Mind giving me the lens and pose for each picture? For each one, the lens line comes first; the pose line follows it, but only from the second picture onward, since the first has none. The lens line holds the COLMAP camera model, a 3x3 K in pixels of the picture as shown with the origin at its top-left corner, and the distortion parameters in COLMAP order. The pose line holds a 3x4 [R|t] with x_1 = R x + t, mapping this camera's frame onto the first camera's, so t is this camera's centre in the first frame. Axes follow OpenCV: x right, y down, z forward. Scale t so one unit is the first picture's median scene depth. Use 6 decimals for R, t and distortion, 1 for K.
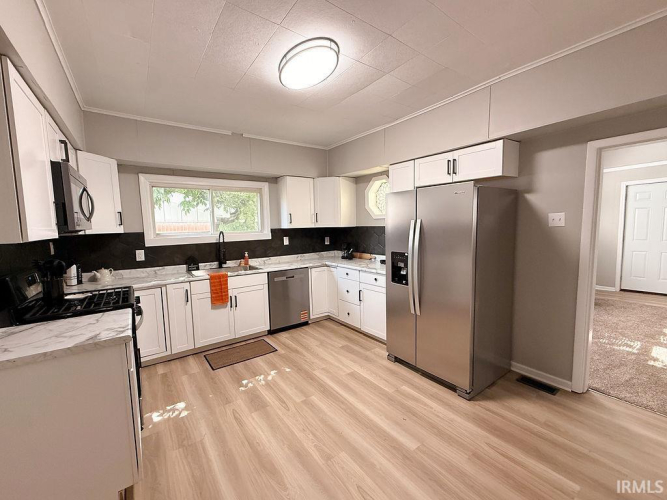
lens RADIAL K [[287.0, 0, 333.5], [0, 287.0, 250.0], [0, 0, 1]] dist [0.000036, -0.000021]
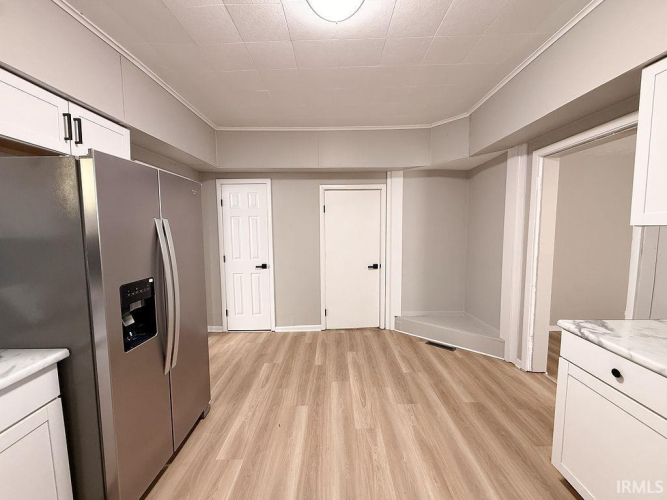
lens RADIAL K [[273.3, 0, 333.5], [0, 273.3, 250.0], [0, 0, 1]] dist [0.000866, 0.000095]
pose [[-0.810402, -0.016666, 0.585637, -0.417799], [0.083620, 0.986071, 0.143775, -0.109959], [-0.579876, 0.165487, -0.797721, 1.484334]]
